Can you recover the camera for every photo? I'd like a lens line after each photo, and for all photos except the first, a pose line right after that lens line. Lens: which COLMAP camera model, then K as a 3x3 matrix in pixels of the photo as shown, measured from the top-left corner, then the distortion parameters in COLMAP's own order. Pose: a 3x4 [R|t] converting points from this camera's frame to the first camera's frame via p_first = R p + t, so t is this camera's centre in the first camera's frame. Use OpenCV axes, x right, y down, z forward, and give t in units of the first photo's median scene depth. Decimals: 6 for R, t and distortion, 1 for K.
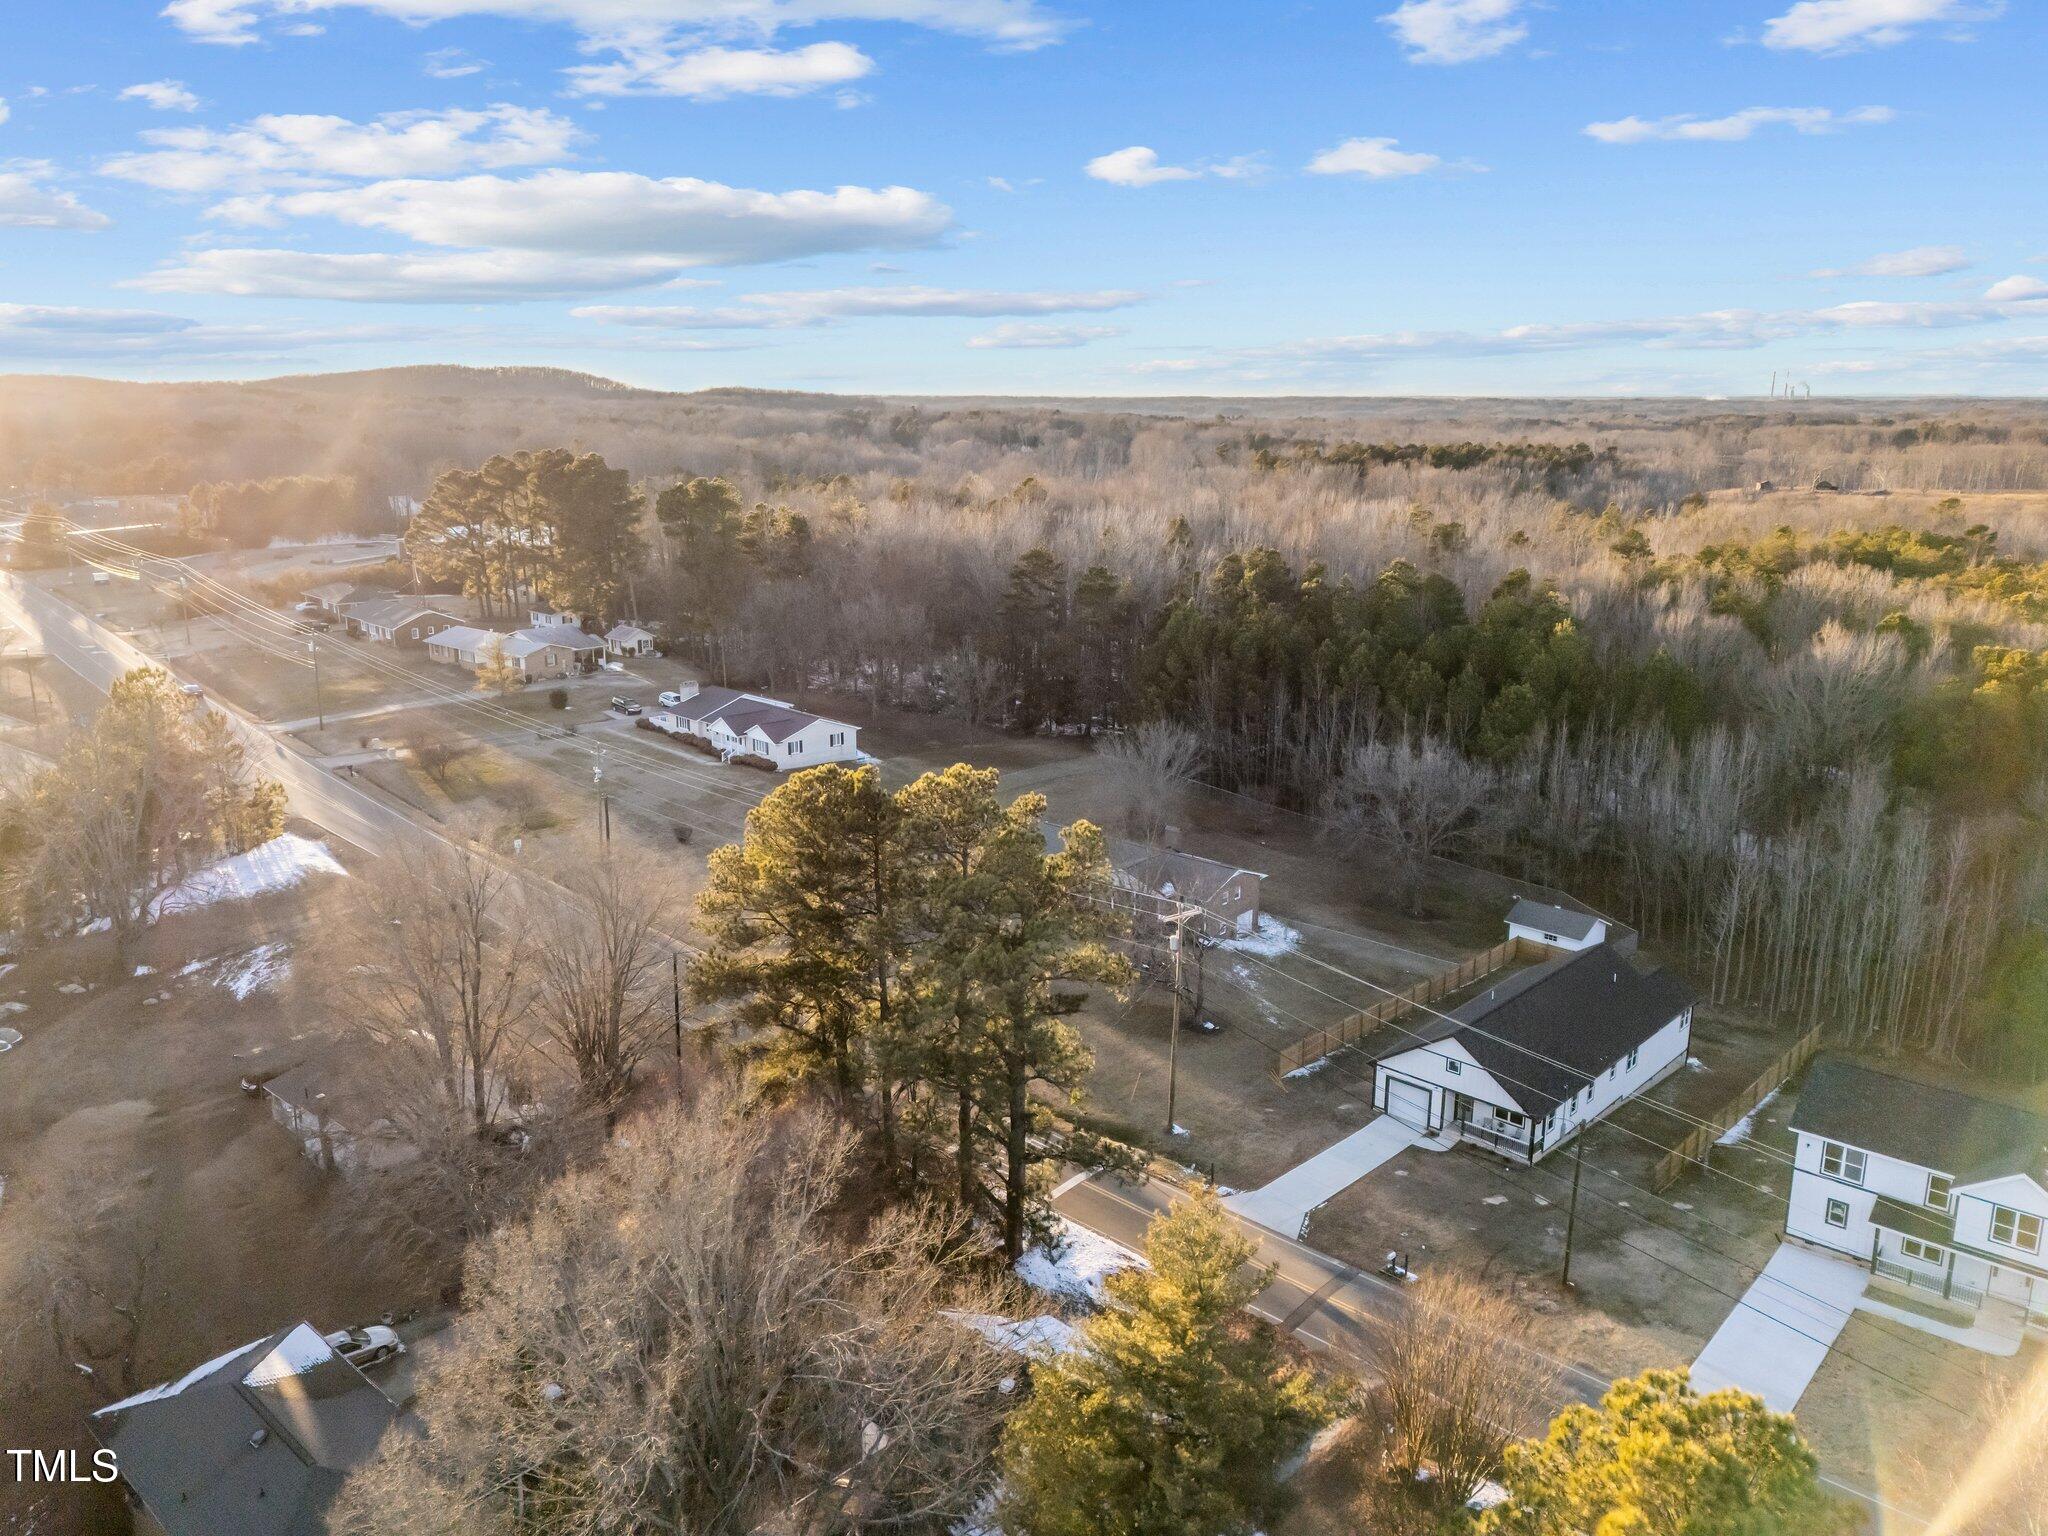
lens RADIAL K [[1489.1, 0, 1040.1], [0, 1489.1, 765.1], [0, 0, 1]] dist [0.092460, -0.095959]
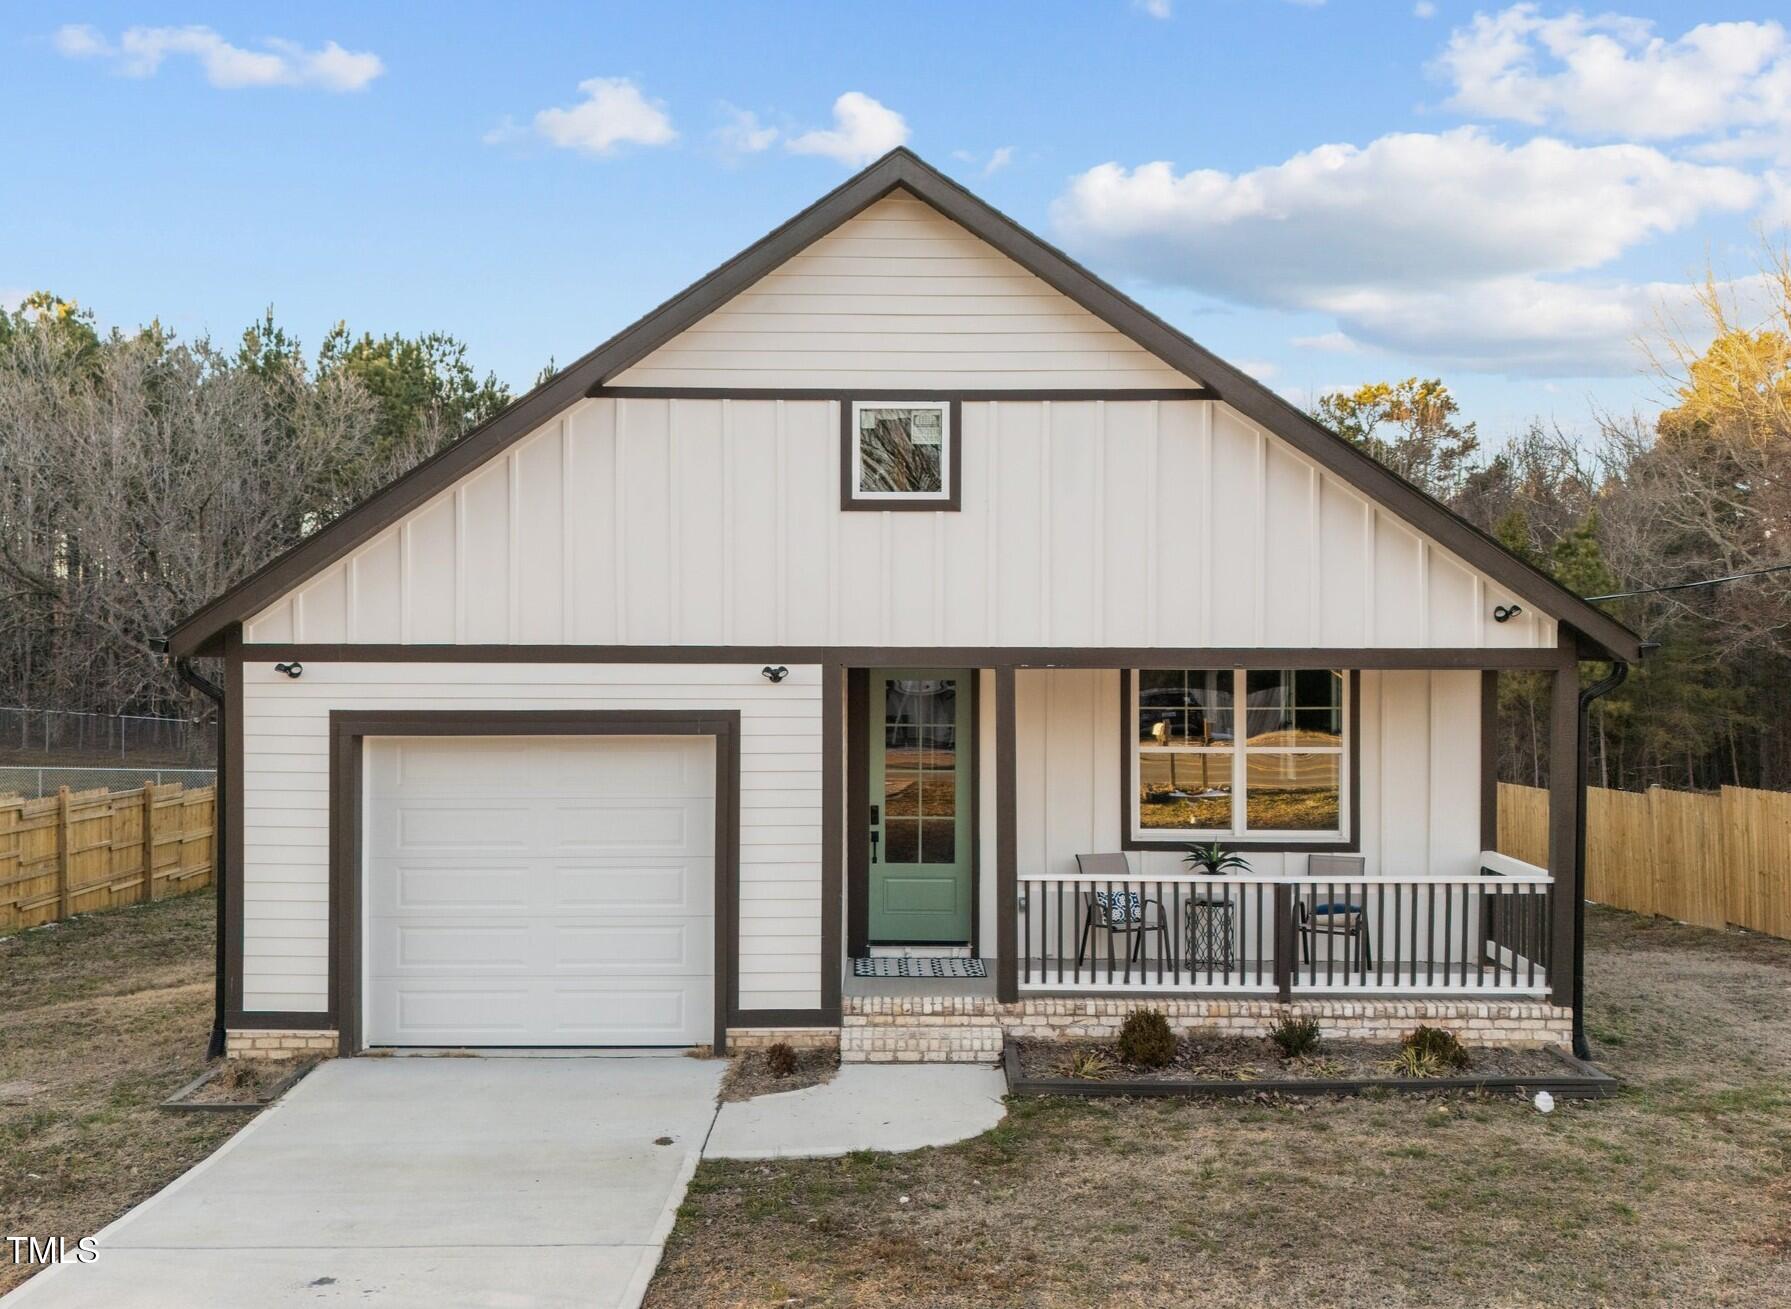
lens RADIAL K [[1434.0, 0, 798.9], [0, 1434.0, 655.7], [0, 0, 1]] dist [0.070477, -0.055203]
pose [[0.728951, -0.000944, 0.684565, 0.183455], [0.163492, 0.971302, -0.172753, 0.236007], [-0.664756, 0.237849, 0.708186, 0.918764]]
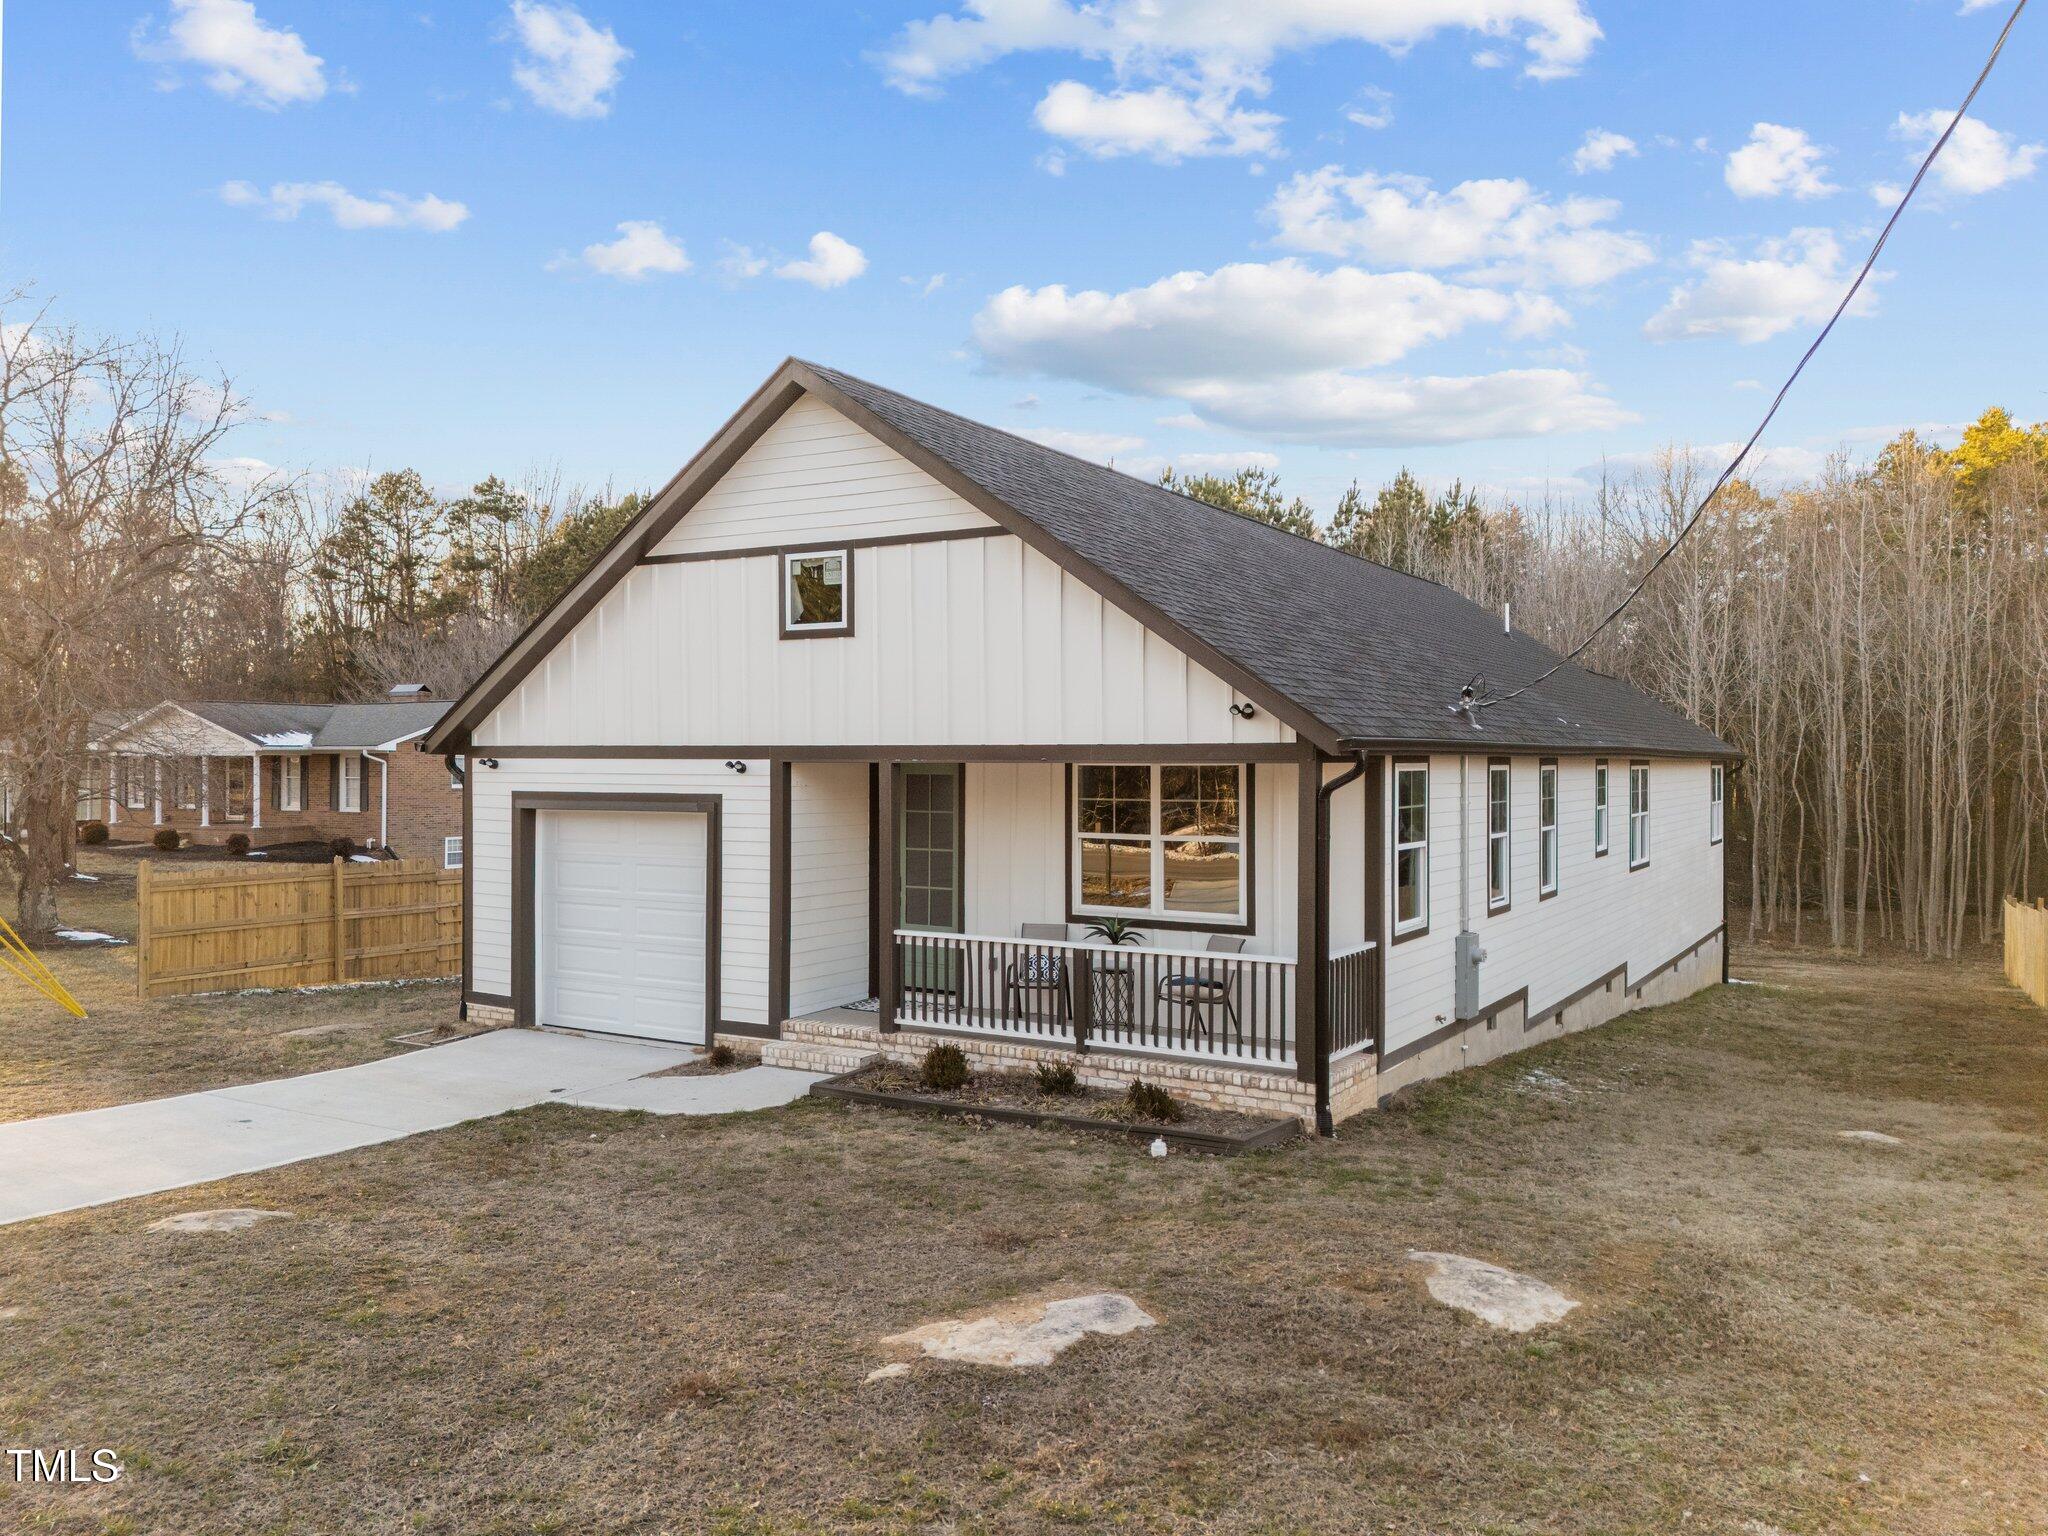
lens RADIAL K [[1489.1, 0, 1040.1], [0, 1489.1, 765.1], [0, 0, 1]] dist [0.092460, -0.095959]
pose [[0.977876, -0.007110, 0.209067, 0.263295], [0.054796, 0.973231, -0.223203, 0.254930], [-0.201883, 0.229721, 0.952088, 0.841469]]
